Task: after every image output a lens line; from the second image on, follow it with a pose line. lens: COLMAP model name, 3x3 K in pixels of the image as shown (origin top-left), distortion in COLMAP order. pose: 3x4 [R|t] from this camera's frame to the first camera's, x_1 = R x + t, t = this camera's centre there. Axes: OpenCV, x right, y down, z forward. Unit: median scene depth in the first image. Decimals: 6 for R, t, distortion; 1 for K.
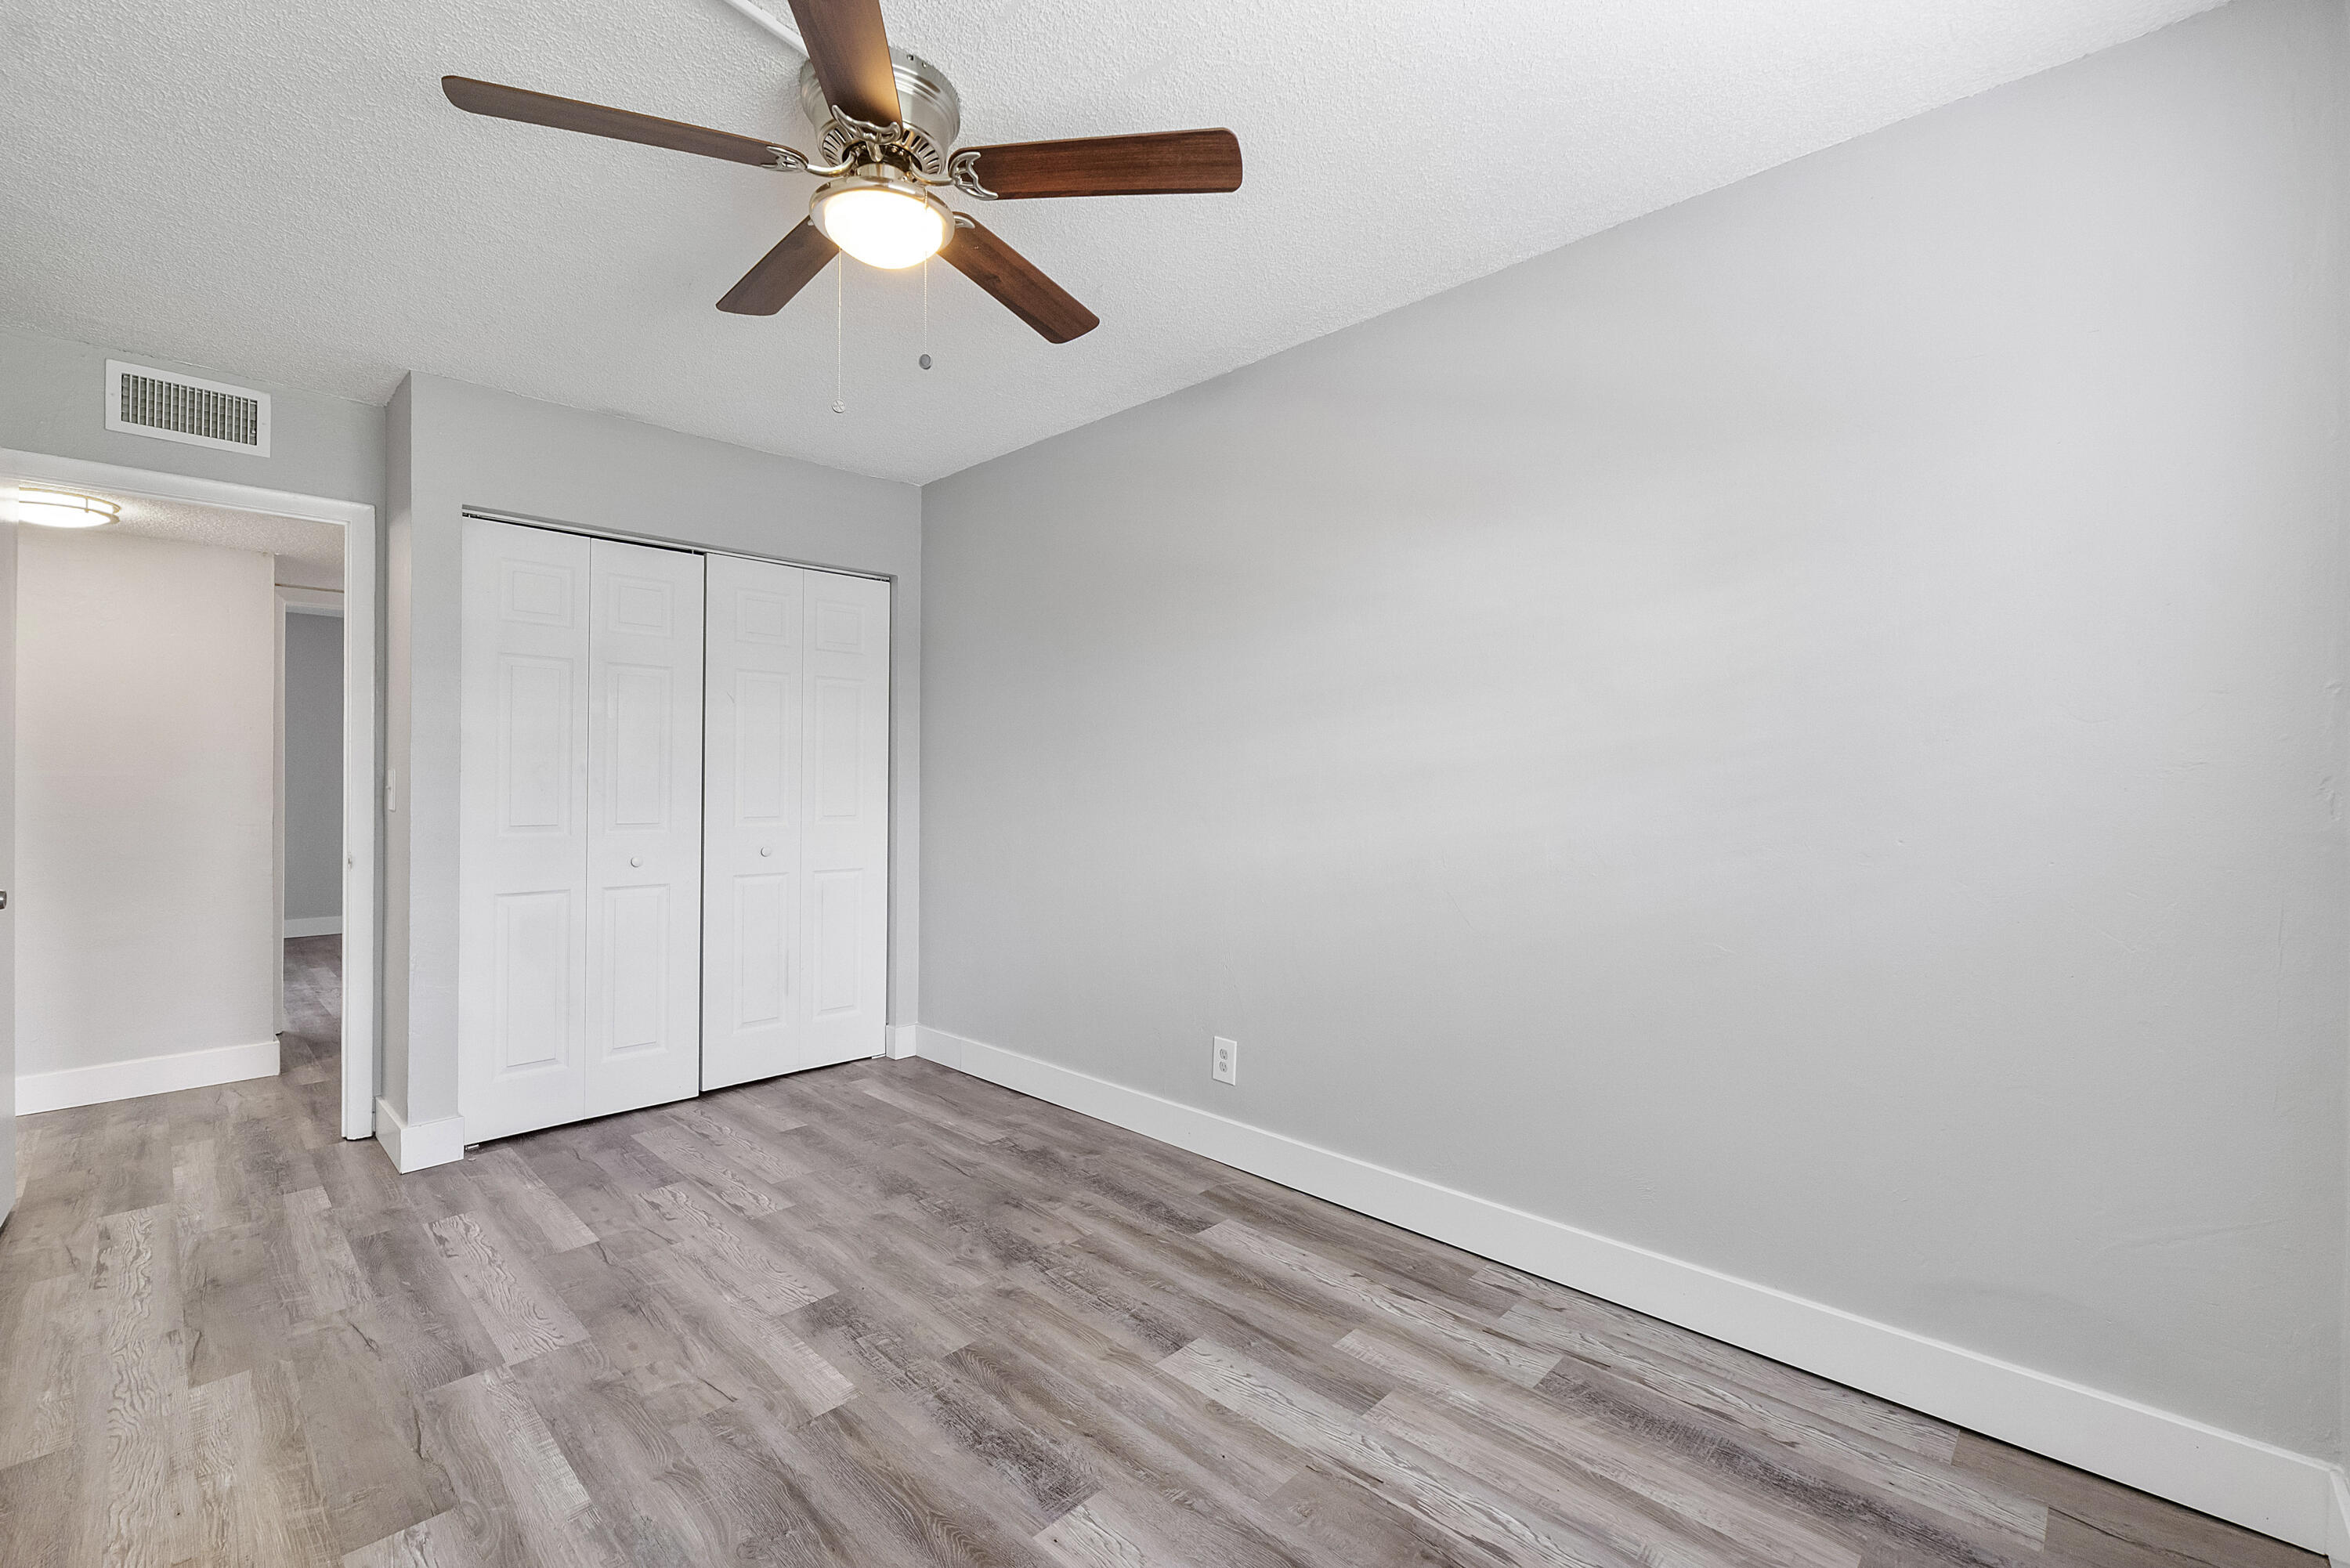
lens RADIAL K [[996.9, 0, 1168.4], [0, 996.9, 782.1], [0, 0, 1]] dist [-0.009907, -0.000188]
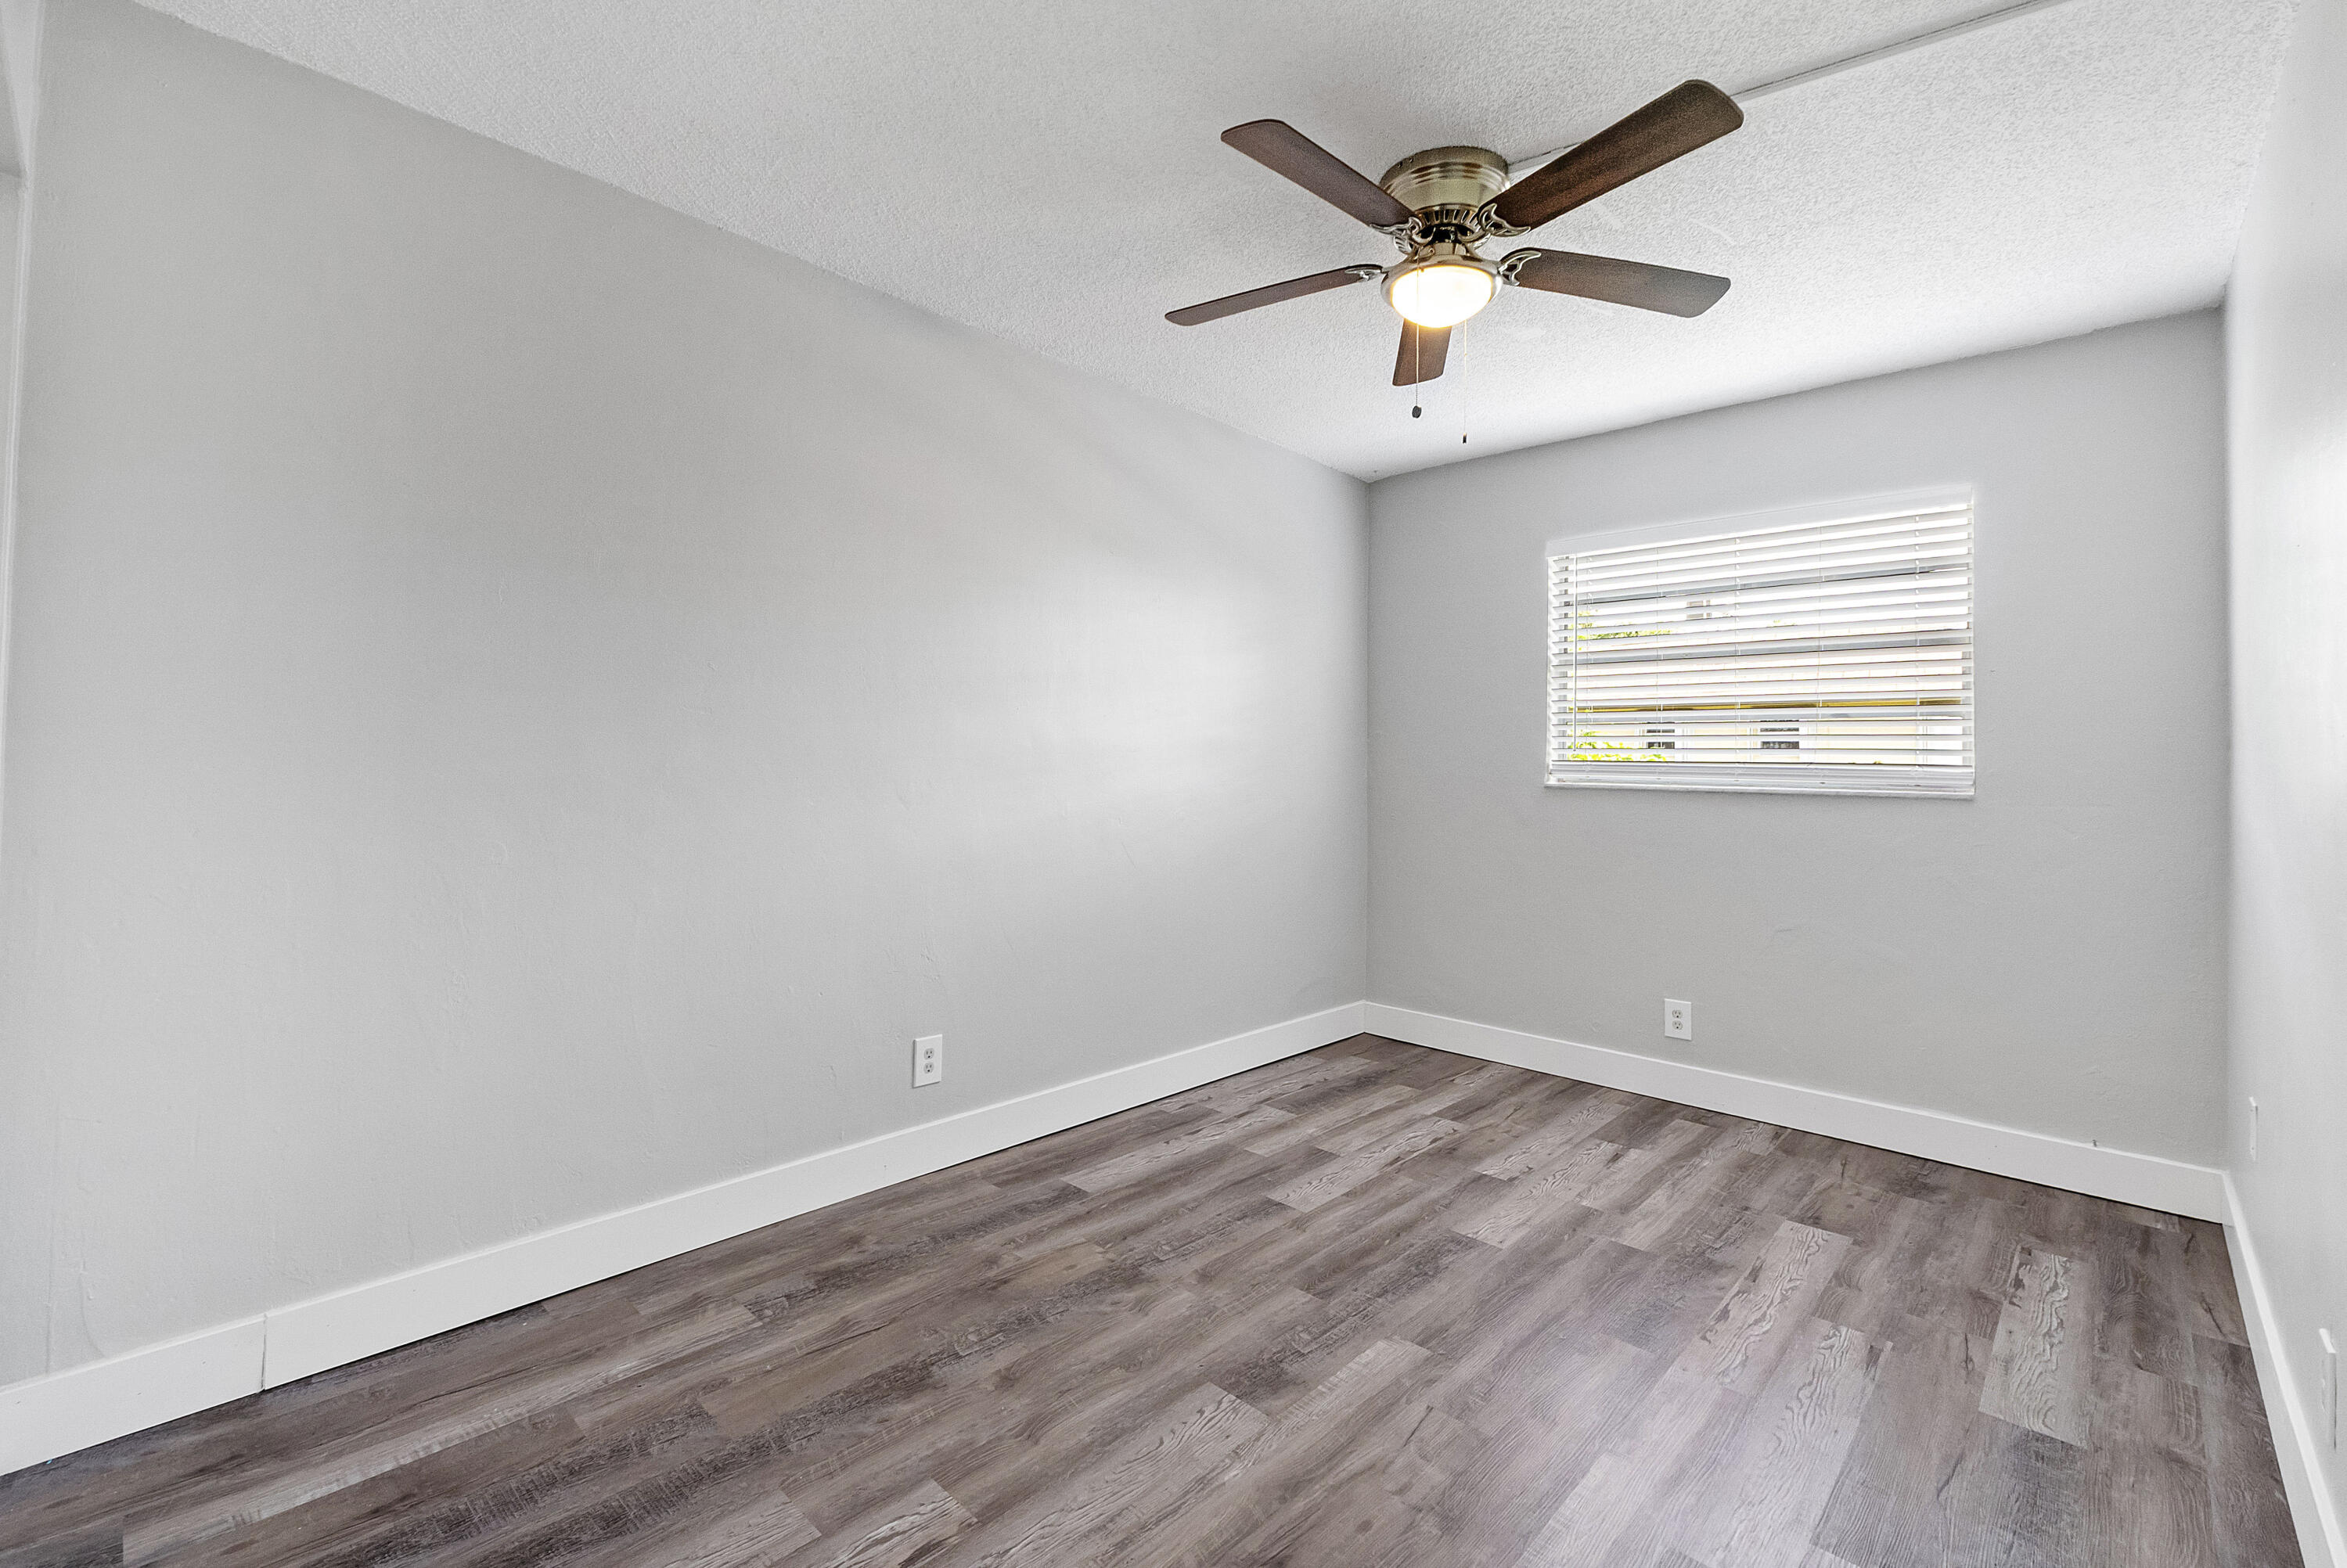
lens RADIAL K [[1001.9, 0, 1167.2], [0, 1001.9, 777.7], [0, 0, 1]] dist [-0.010382, 0.000096]
pose [[0.000787, -0.017126, 0.999853, -1.142073], [-0.013395, 0.999763, 0.017135, -0.004547], [-0.999910, -0.013407, 0.000558, 1.030329]]
